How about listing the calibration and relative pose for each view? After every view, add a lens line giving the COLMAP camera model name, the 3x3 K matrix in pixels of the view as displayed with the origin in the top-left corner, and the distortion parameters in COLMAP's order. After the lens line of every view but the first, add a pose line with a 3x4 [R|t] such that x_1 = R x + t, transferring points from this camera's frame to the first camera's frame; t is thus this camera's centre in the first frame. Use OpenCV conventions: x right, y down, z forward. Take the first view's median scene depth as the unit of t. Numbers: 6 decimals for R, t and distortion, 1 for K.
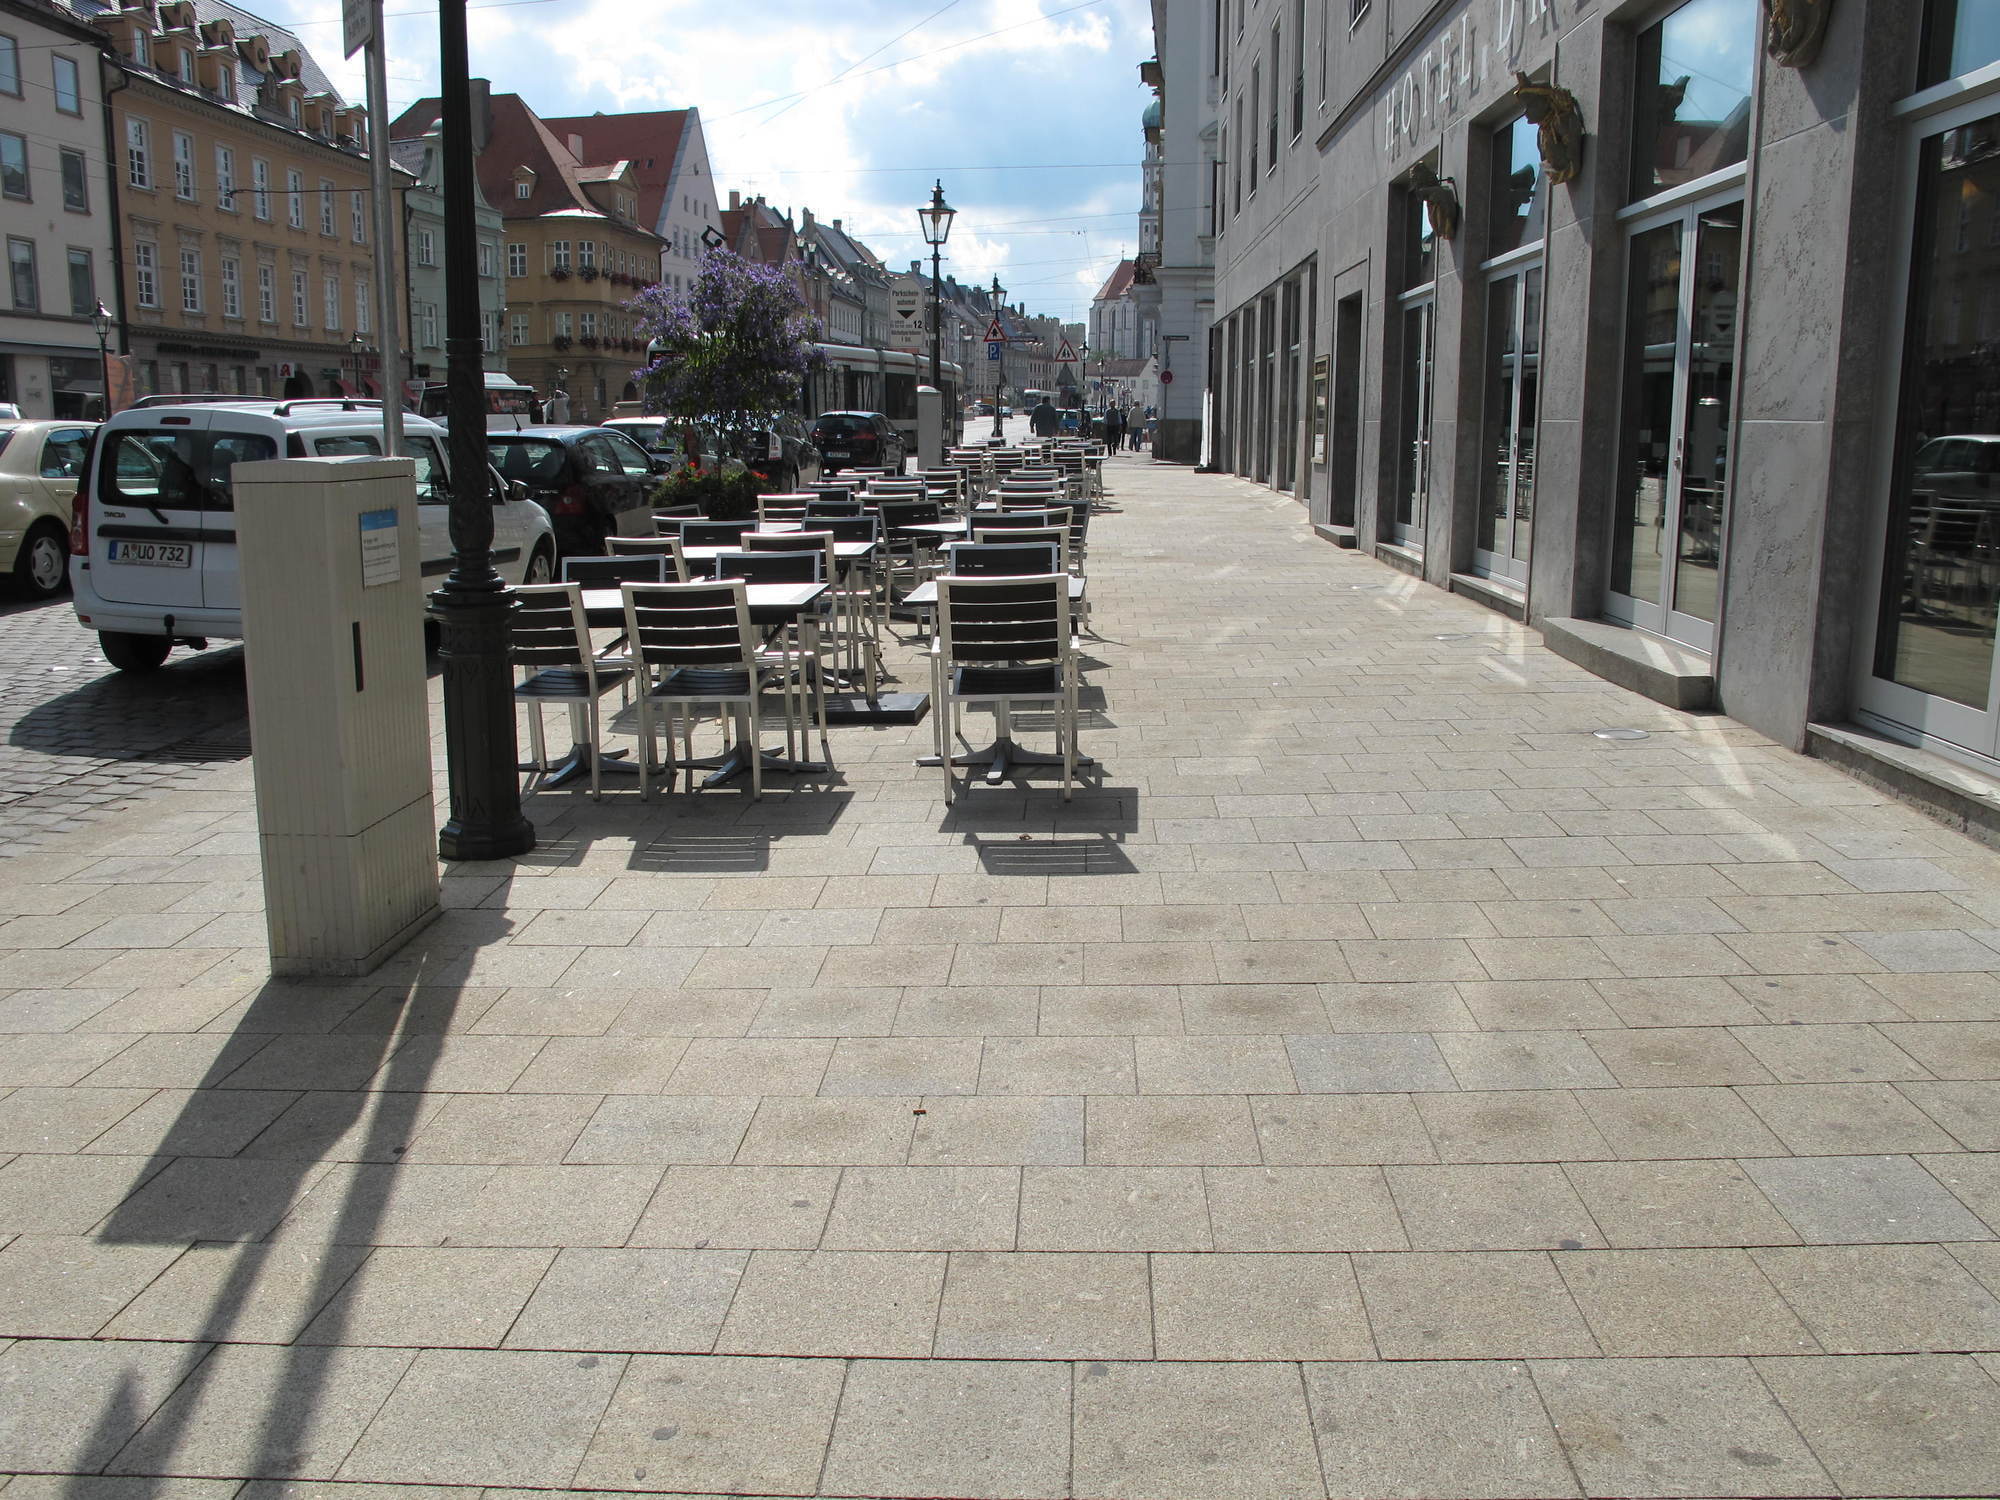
lens RADIAL K [[1674.9, 0, 1000.0], [0, 1674.9, 750.0], [0, 0, 1]] dist [-0.146451, 0.124037]
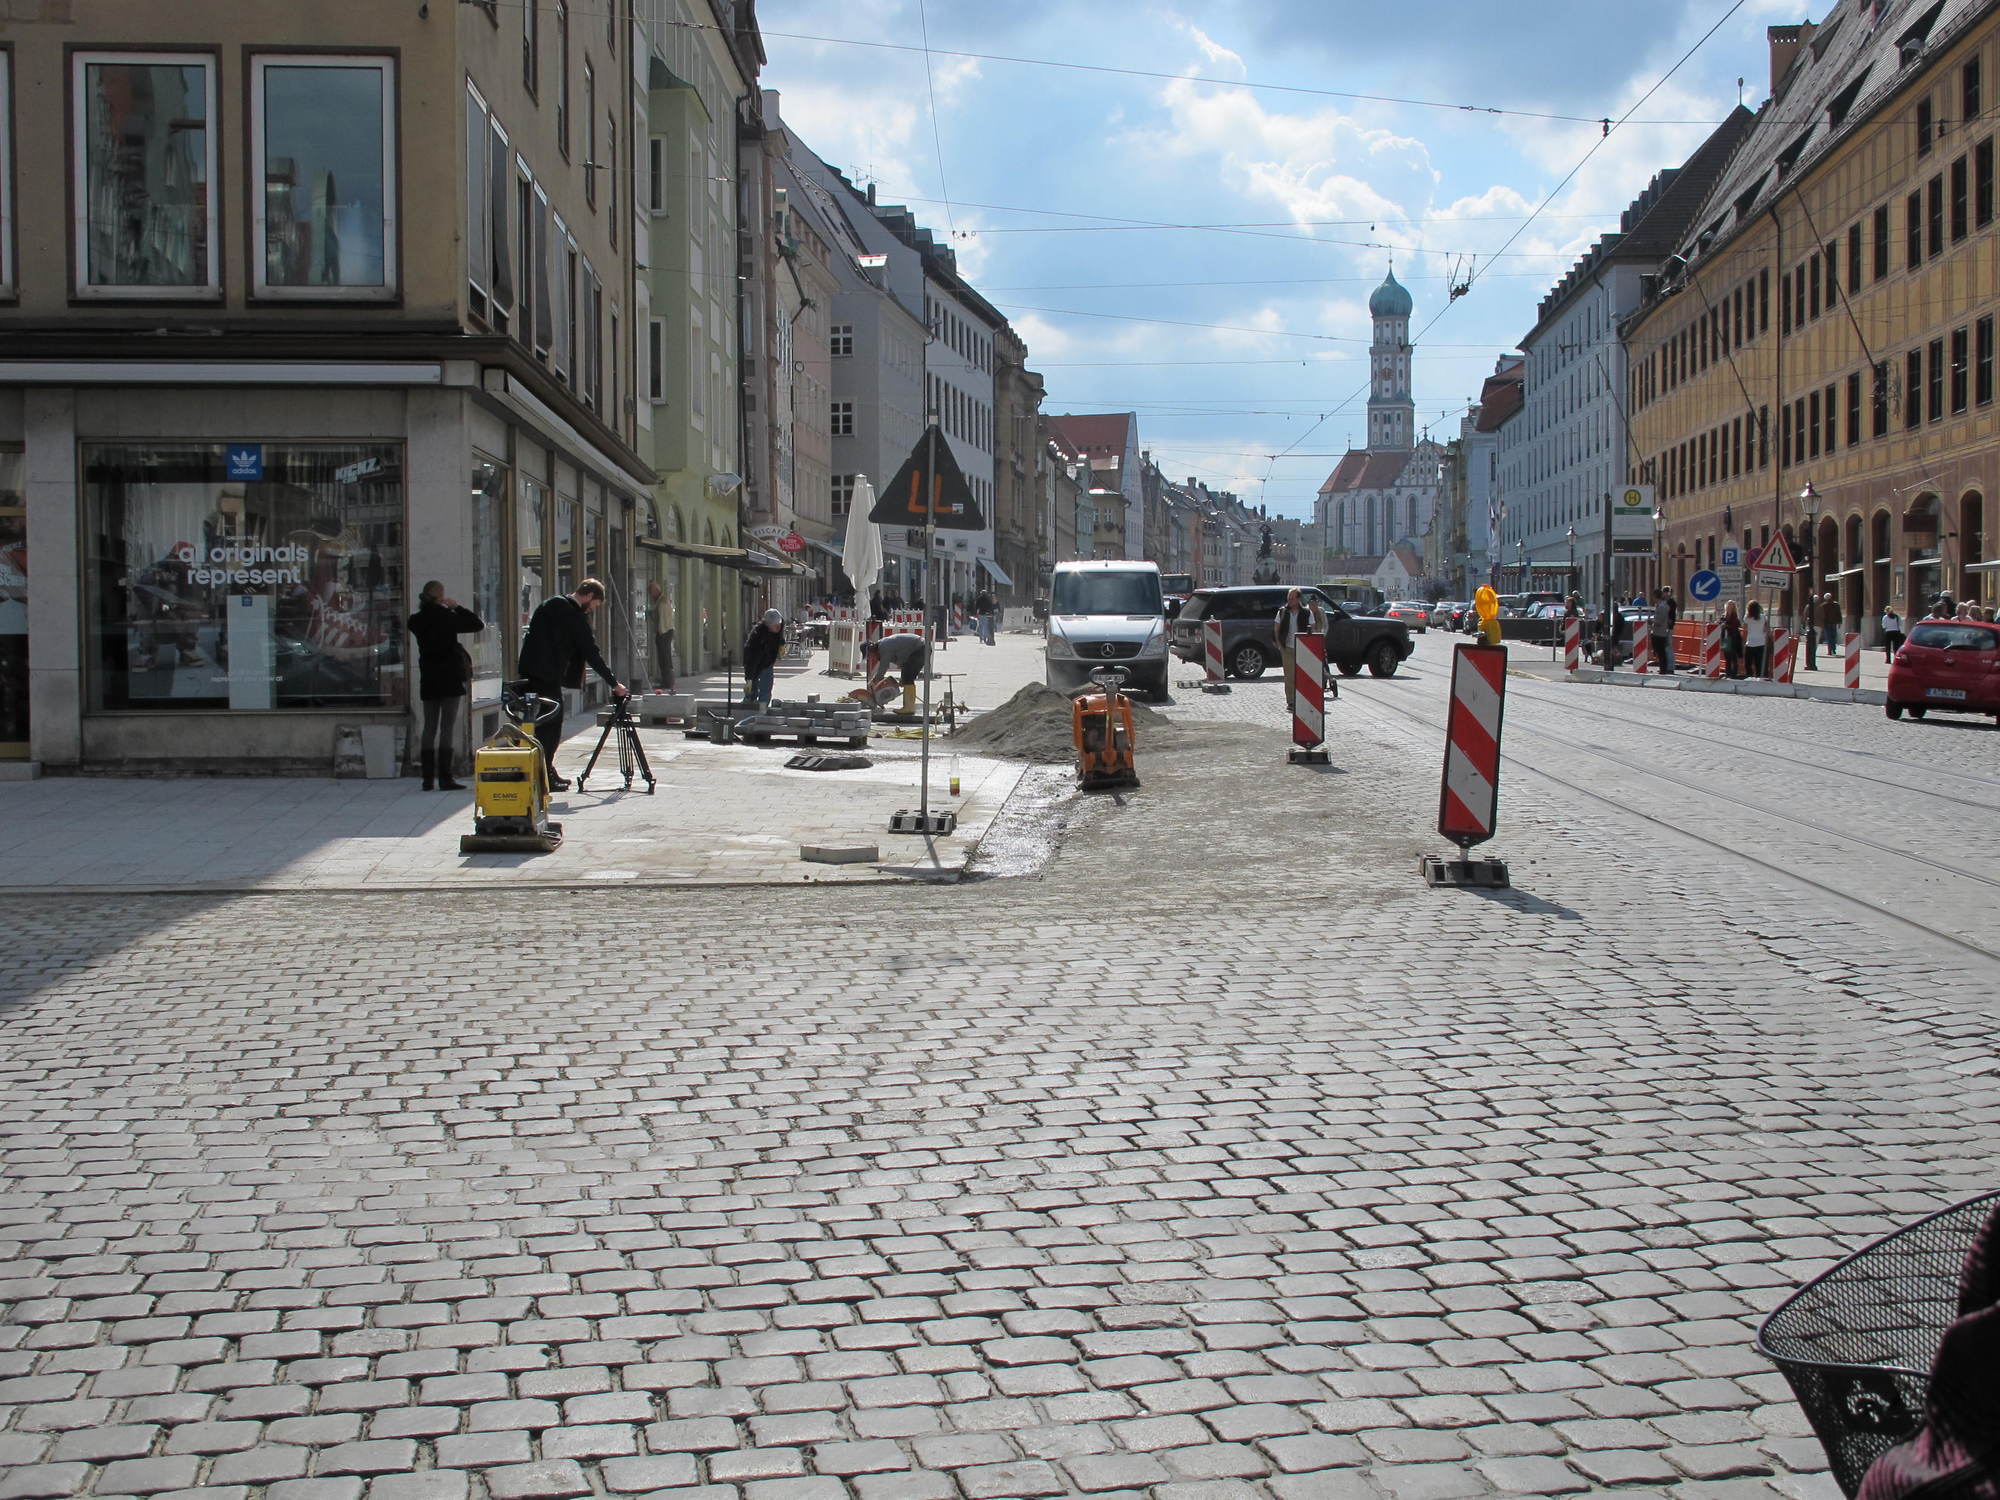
lens RADIAL K [[2346.3, 0, 1000.0], [0, 2346.3, 750.0], [0, 0, 1]] dist [-0.090612, 0.000193]
pose [[0.998349, -0.006261, -0.057104, -0.185936], [-0.001976, 0.989710, -0.143073, 0.234532], [0.057412, 0.142950, 0.988063, -1.124157]]
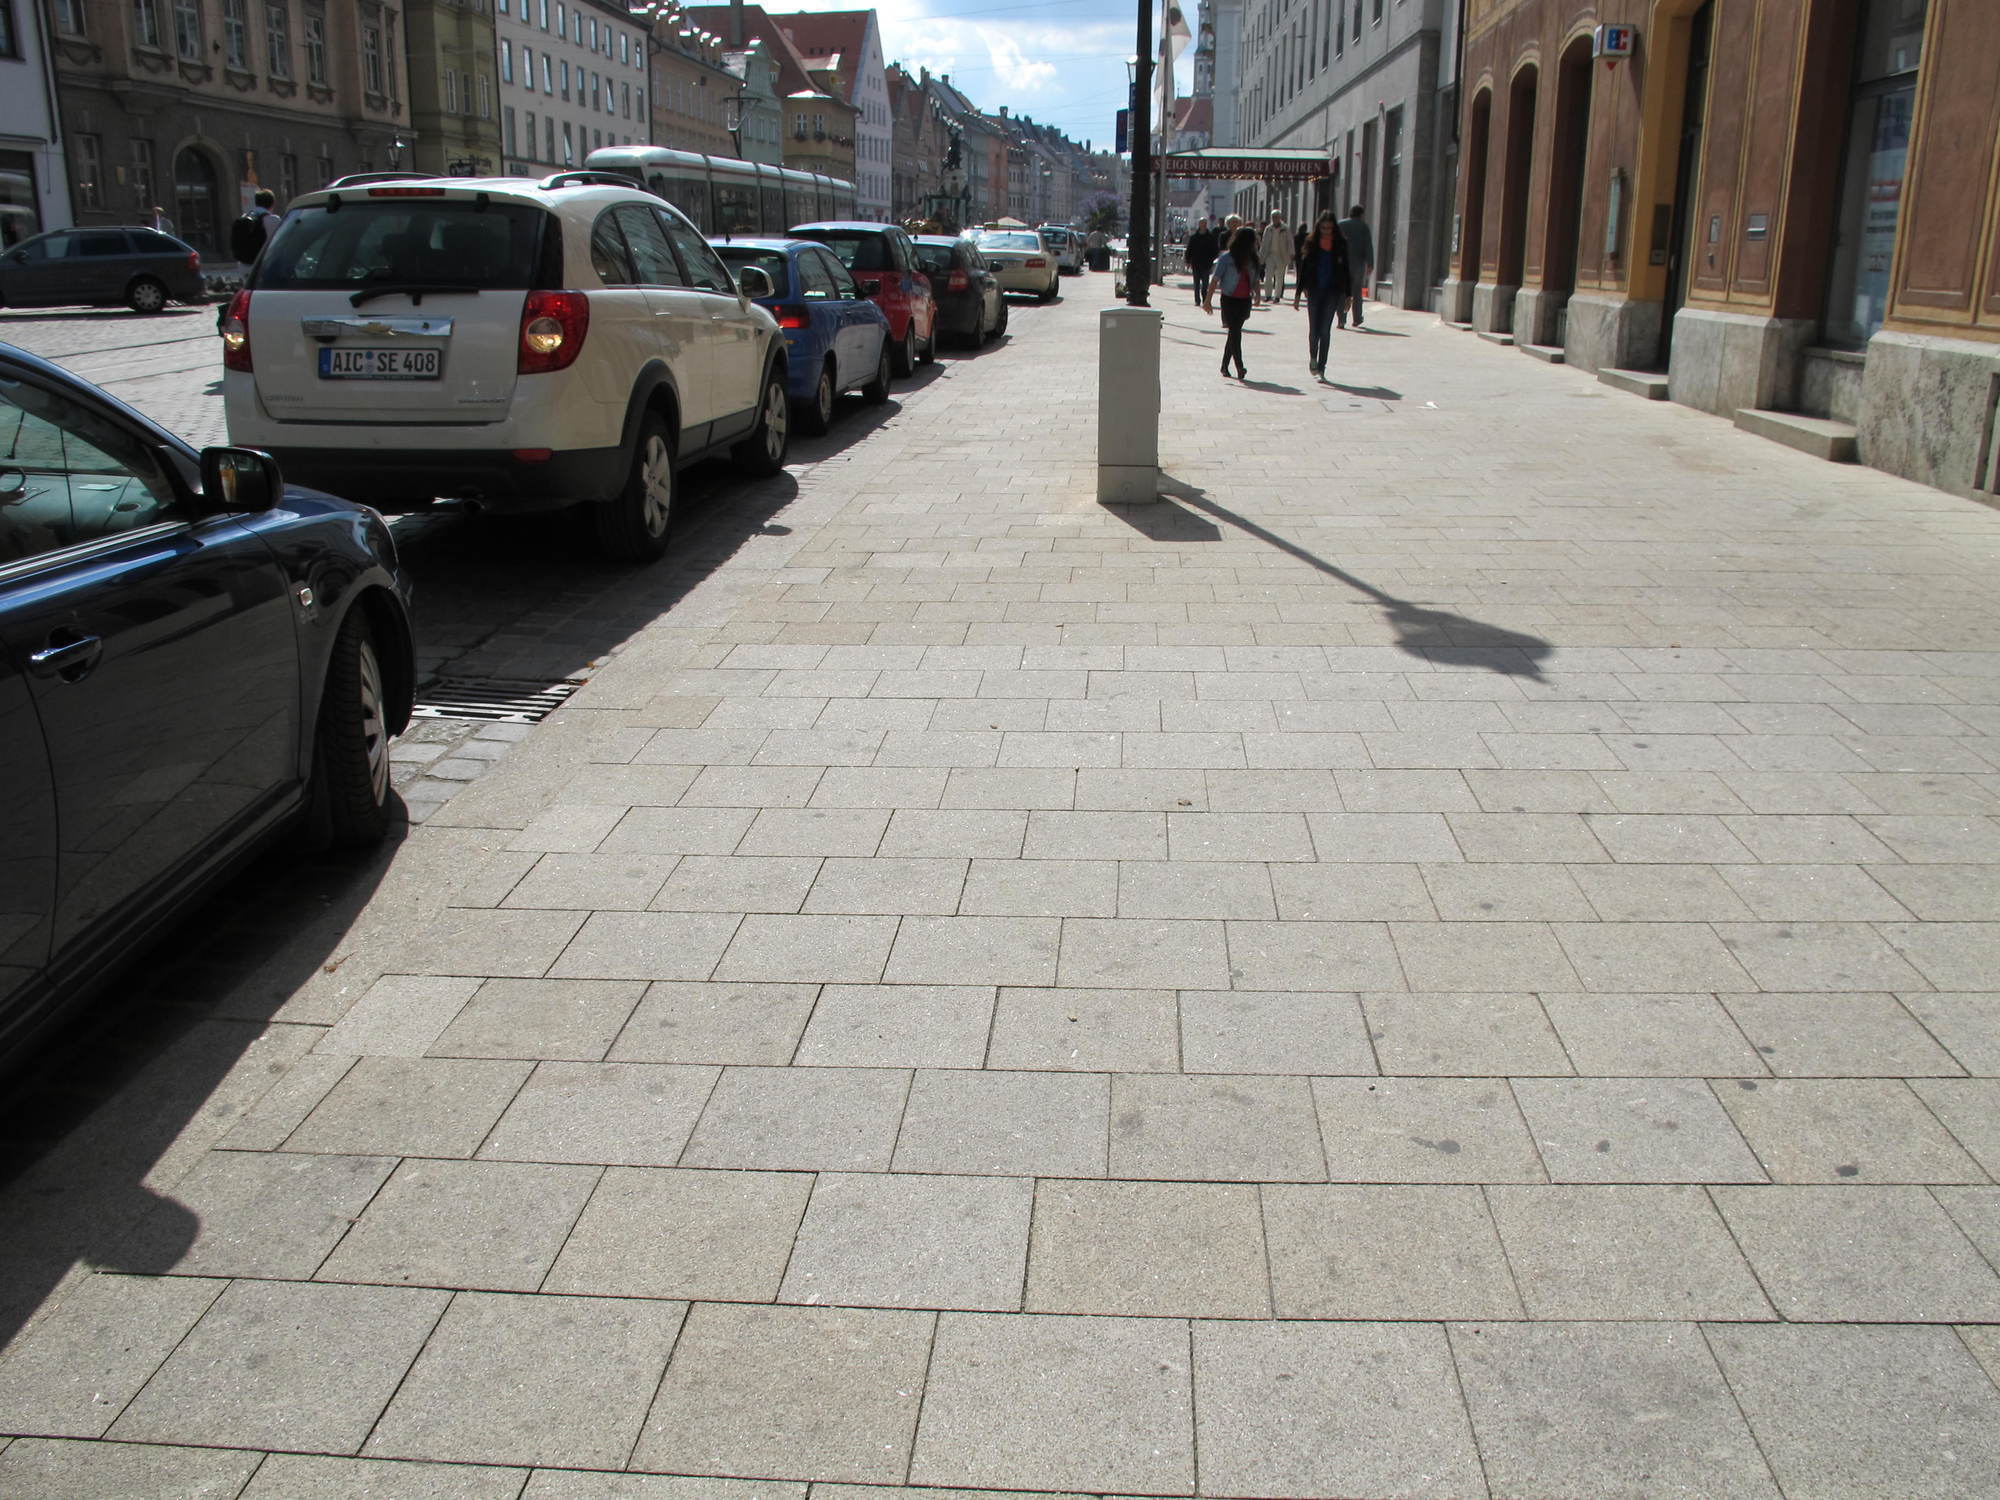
lens RADIAL K [[1674.9, 0, 1000.0], [0, 1674.9, 750.0], [0, 0, 1]] dist [-0.146451, 0.124037]
pose [[0.999614, 0.014554, -0.023660, -0.039388], [-0.012140, 0.994999, 0.099144, 0.086888], [0.024984, -0.098819, 0.994792, -0.412527]]
